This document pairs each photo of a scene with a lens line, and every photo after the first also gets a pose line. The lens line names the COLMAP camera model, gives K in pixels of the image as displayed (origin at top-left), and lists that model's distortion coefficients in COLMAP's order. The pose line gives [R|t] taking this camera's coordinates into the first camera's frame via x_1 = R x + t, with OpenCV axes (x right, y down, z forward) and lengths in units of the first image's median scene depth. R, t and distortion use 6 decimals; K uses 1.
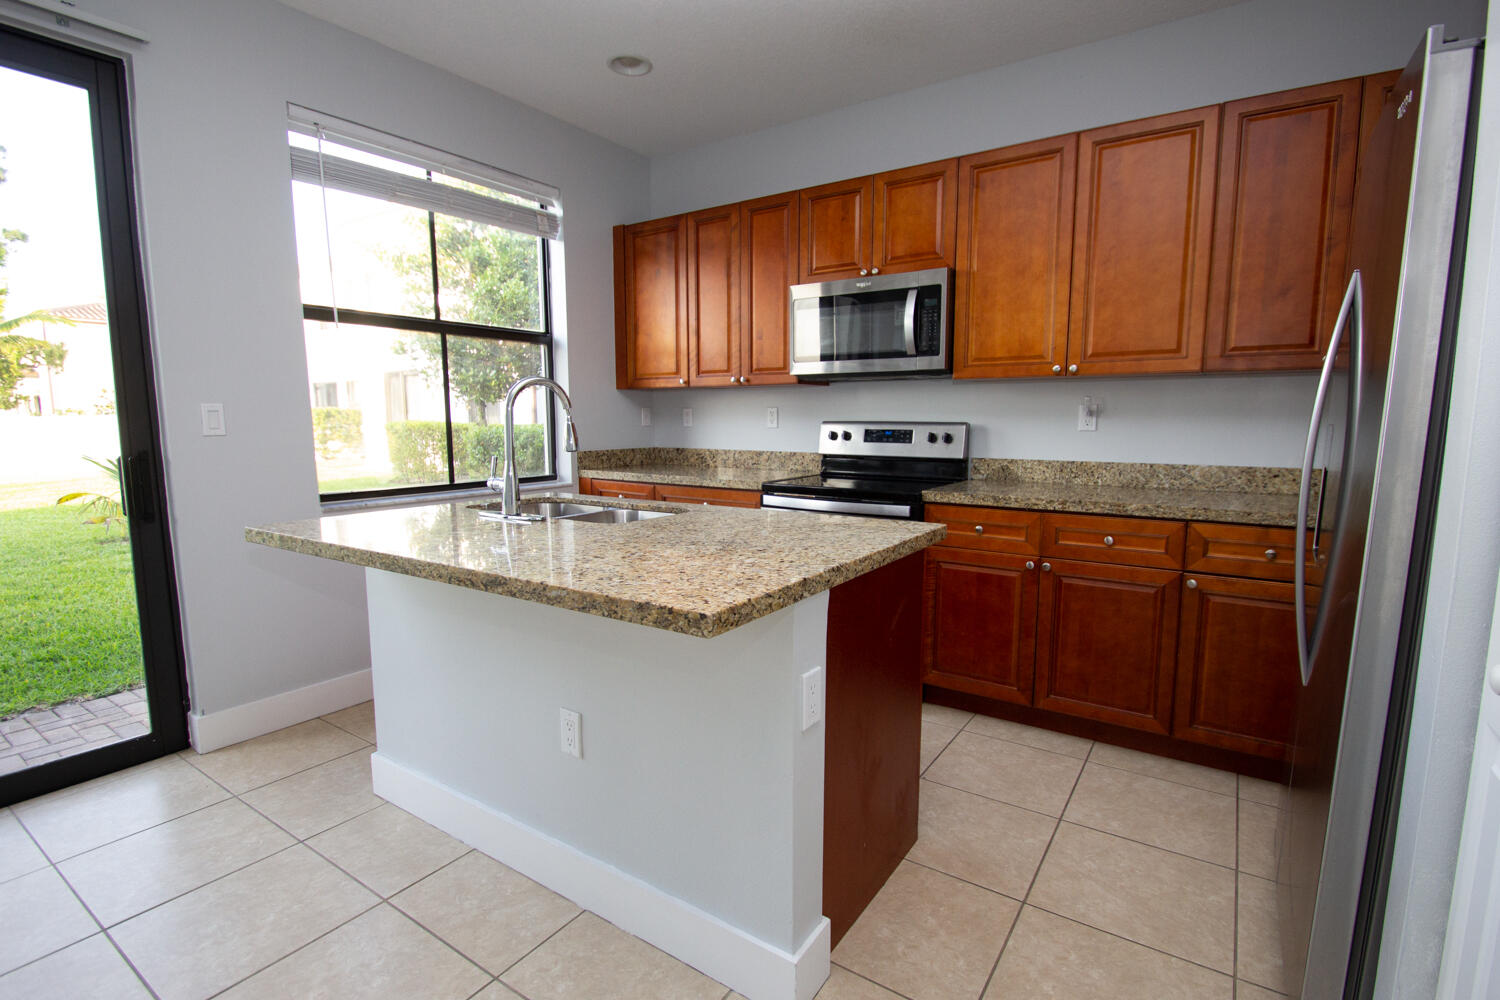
lens RADIAL K [[716.0, 0, 759.4], [0, 716.0, 507.3], [0, 0, 1]] dist [-0.003069, -0.009013]
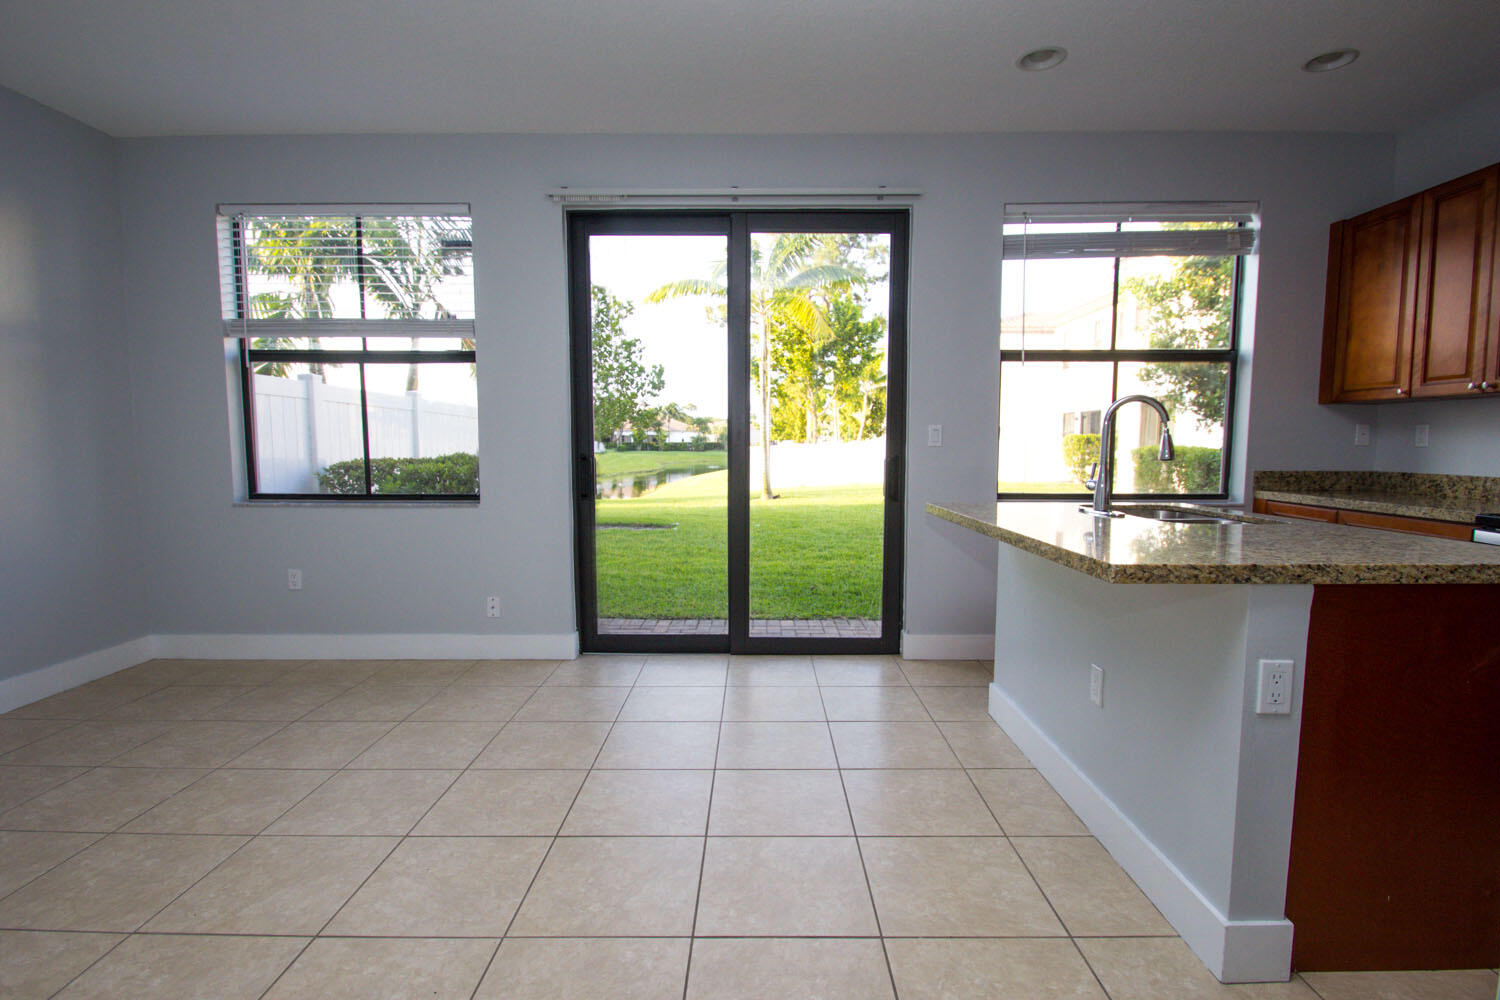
lens RADIAL K [[716.0, 0, 739.9], [0, 716.0, 509.8], [0, 0, 1]] dist [-0.003069, -0.009013]
pose [[0.536298, 0.078230, -0.840395, 0.211874], [-0.107278, 0.993938, 0.024063, 0.028356], [0.837183, 0.077251, 0.541440, -0.099605]]
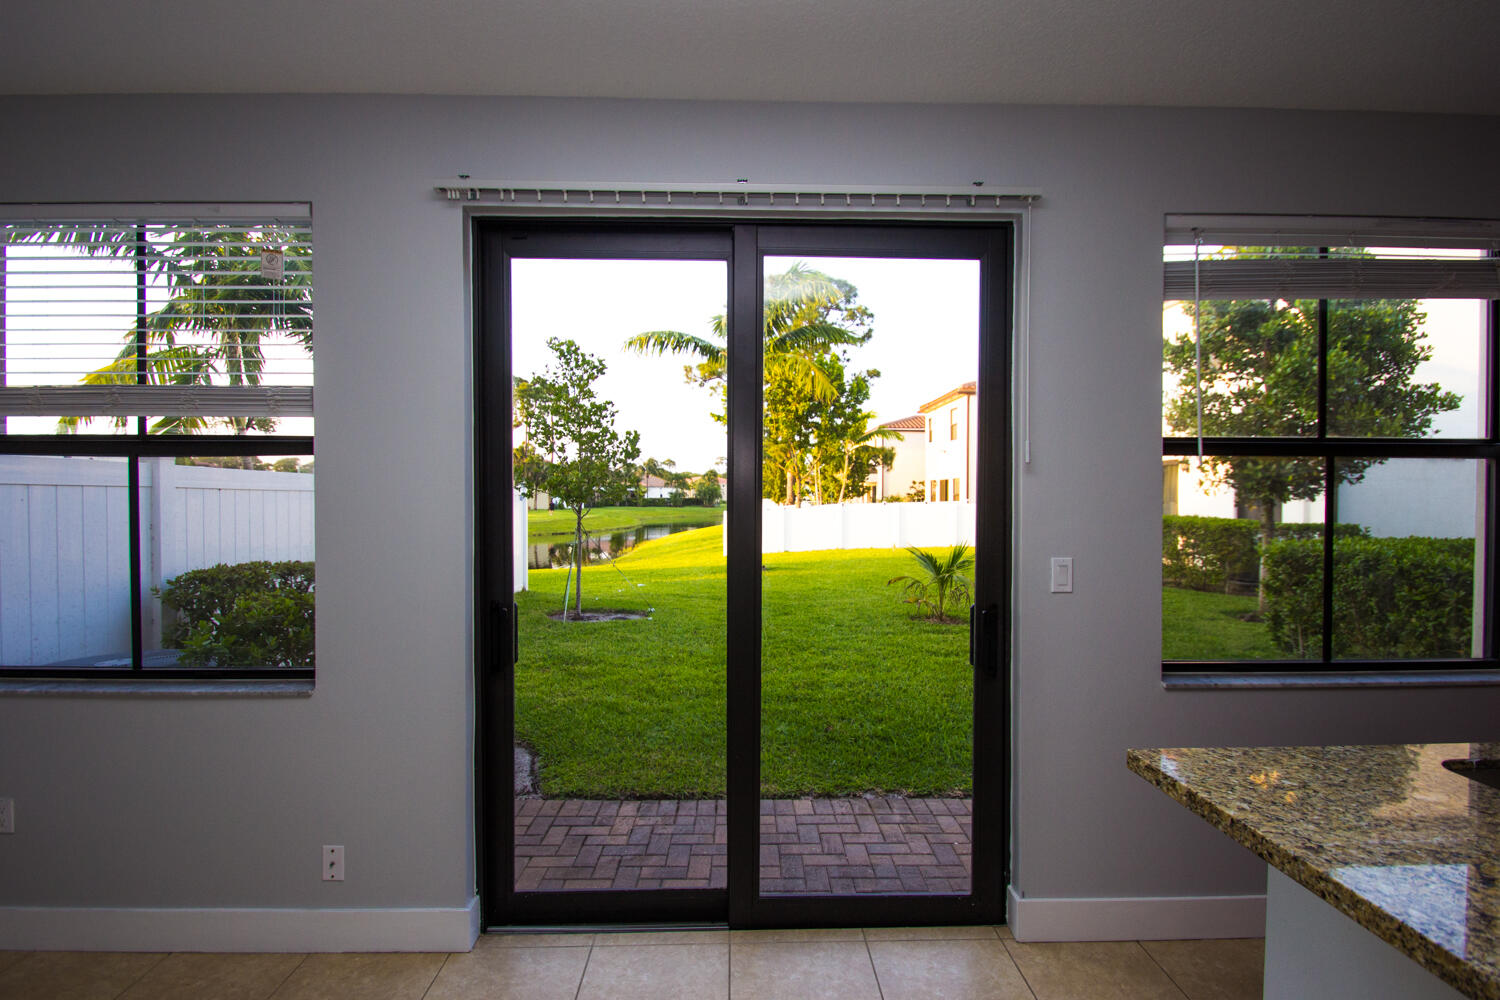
lens RADIAL K [[716.0, 0, 736.4], [0, 716.0, 509.8], [0, 0, 1]] dist [-0.003069, -0.009013]
pose [[0.557544, 0.013127, -0.830044, -0.185270], [-0.107768, 0.992558, -0.056691, -0.085457], [0.823123, 0.121060, 0.554809, 0.104380]]
